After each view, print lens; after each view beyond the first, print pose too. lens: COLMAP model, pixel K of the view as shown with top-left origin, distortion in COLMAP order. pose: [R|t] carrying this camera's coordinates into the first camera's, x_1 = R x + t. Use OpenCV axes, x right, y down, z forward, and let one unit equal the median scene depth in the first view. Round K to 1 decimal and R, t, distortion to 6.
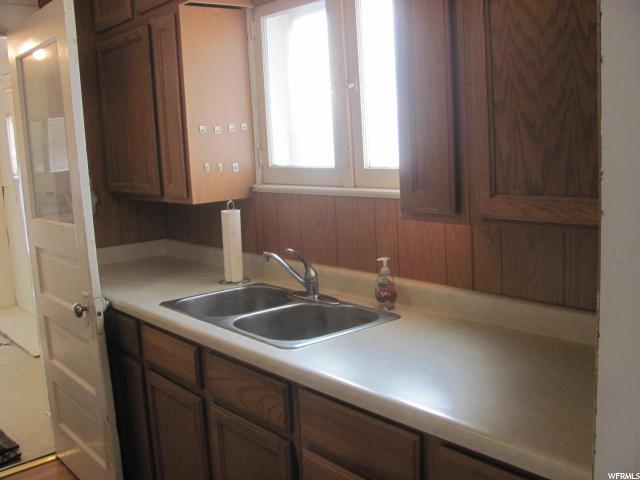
lens RADIAL K [[668.0, 0, 320.0], [0, 668.0, 240.0], [0, 0, 1]] dist [-0.180288, 0.010363]
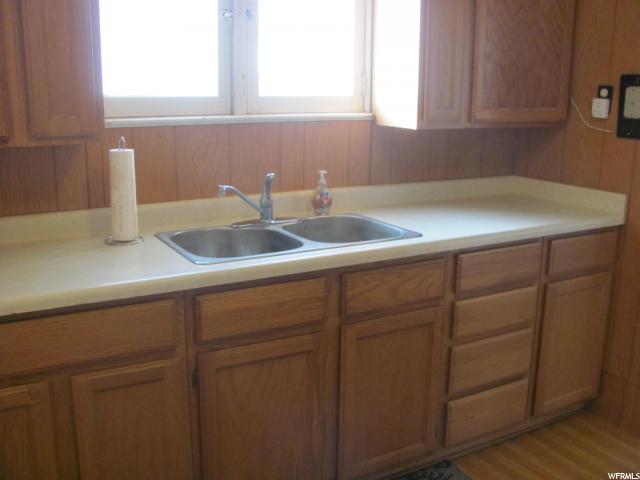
lens RADIAL K [[668.0, 0, 320.0], [0, 668.0, 240.0], [0, 0, 1]] dist [-0.180288, 0.010363]
pose [[0.183648, -0.175262, 0.967242, -1.050530], [0.133823, 0.979274, 0.152034, -0.033321], [-0.973840, 0.101518, 0.203296, 0.770674]]
